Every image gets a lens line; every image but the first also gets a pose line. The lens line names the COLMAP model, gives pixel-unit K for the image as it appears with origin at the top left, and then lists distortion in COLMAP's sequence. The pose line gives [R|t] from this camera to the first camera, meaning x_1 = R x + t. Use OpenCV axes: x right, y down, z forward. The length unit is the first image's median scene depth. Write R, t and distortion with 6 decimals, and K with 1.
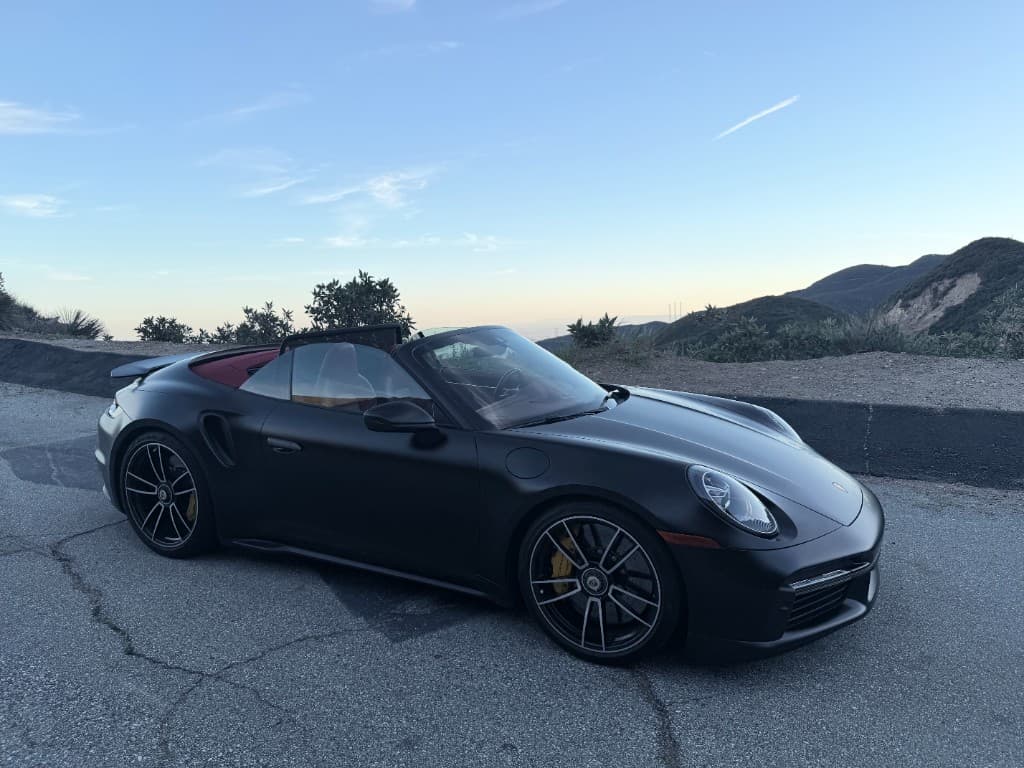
lens RADIAL K [[724.4, 0, 507.2], [0, 724.4, 388.8], [0, 0, 1]] dist [0.018668, -0.022911]
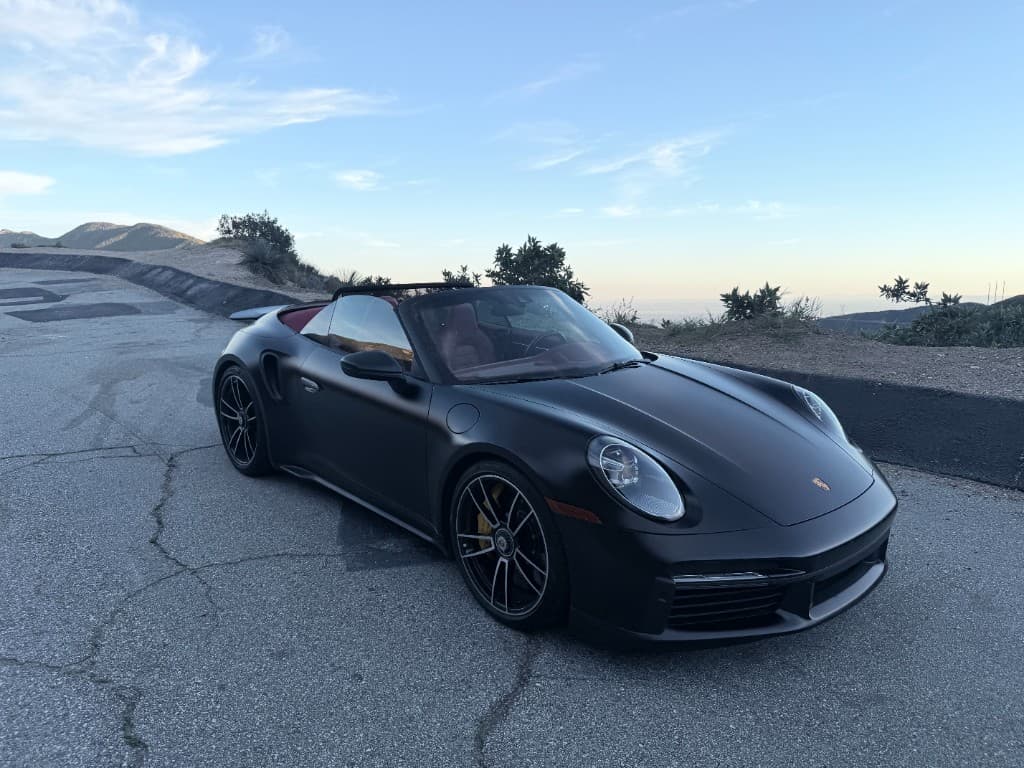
lens RADIAL K [[724.4, 0, 511.8], [0, 724.4, 386.3], [0, 0, 1]] dist [0.018668, -0.022911]
pose [[0.934761, 0.082018, -0.345681, 0.323659], [-0.069074, 0.996377, 0.049621, 0.002969], [0.348498, -0.022506, 0.937039, 0.059744]]
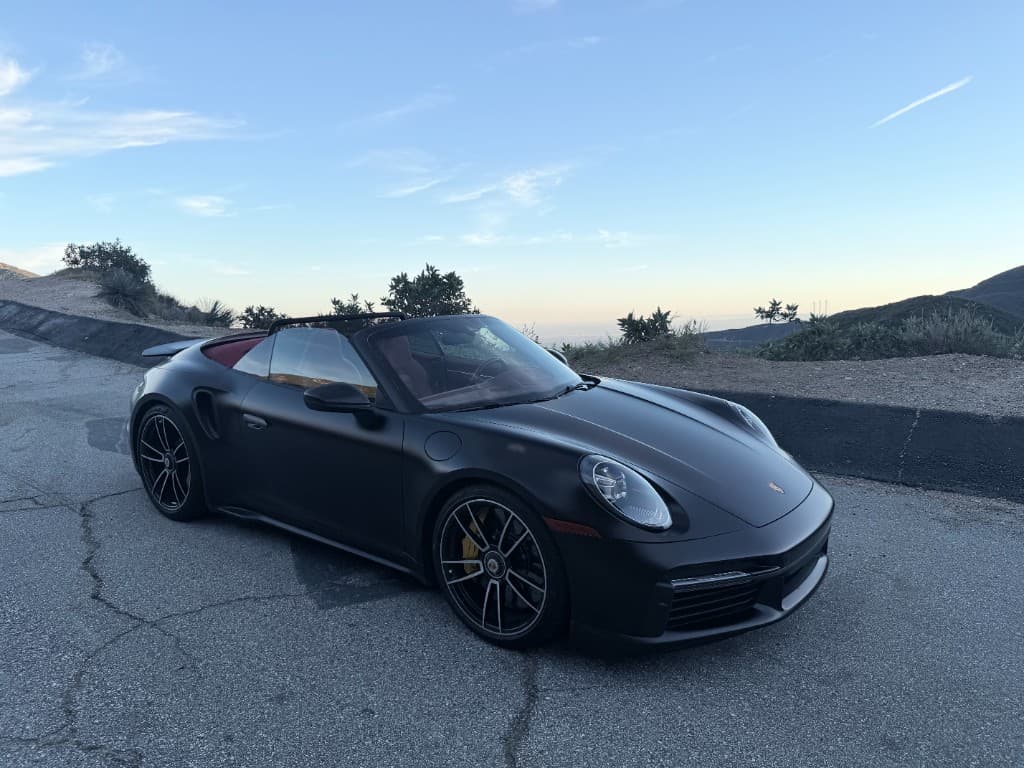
lens RADIAL K [[724.4, 0, 508.5], [0, 724.4, 388.0], [0, 0, 1]] dist [0.018668, -0.022911]
pose [[0.984104, 0.033397, -0.174423, 0.219963], [-0.032741, 0.999442, 0.006642, 0.008078], [0.174547, -0.000826, 0.984648, 0.003054]]
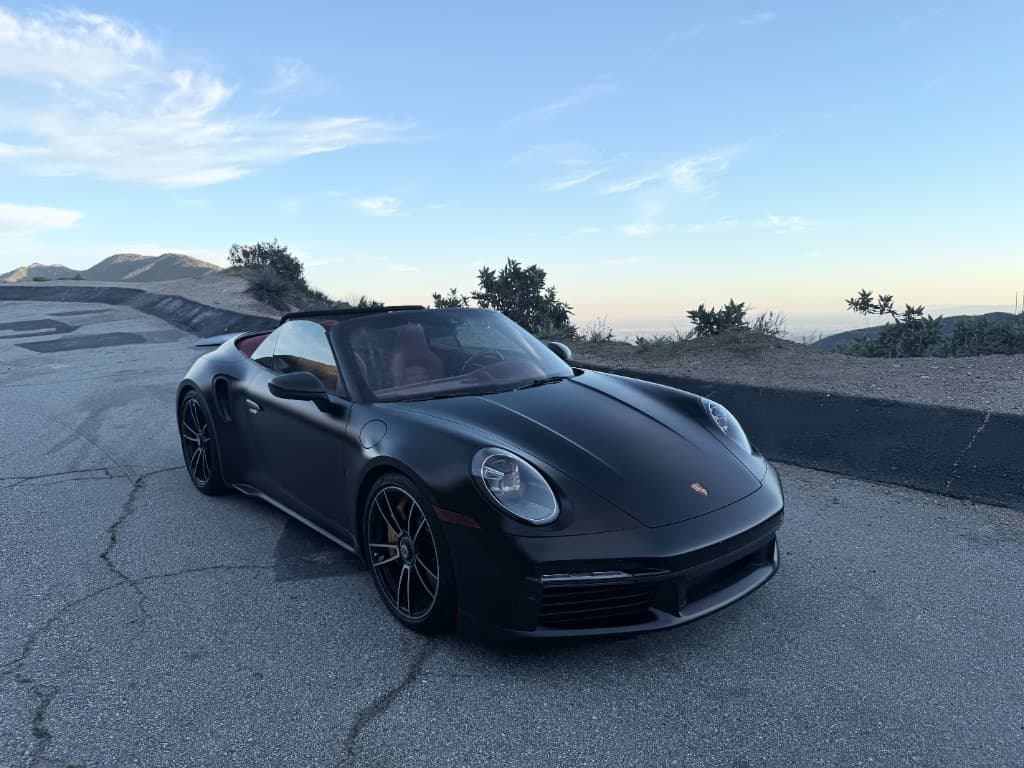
lens RADIAL K [[724.4, 0, 512.5], [0, 724.4, 389.4], [0, 0, 1]] dist [0.018668, -0.022911]
pose [[0.925228, 0.055312, -0.375358, 0.459313], [-0.048596, 0.998444, 0.027344, -0.001605], [0.376287, -0.007058, 0.926476, 0.061429]]
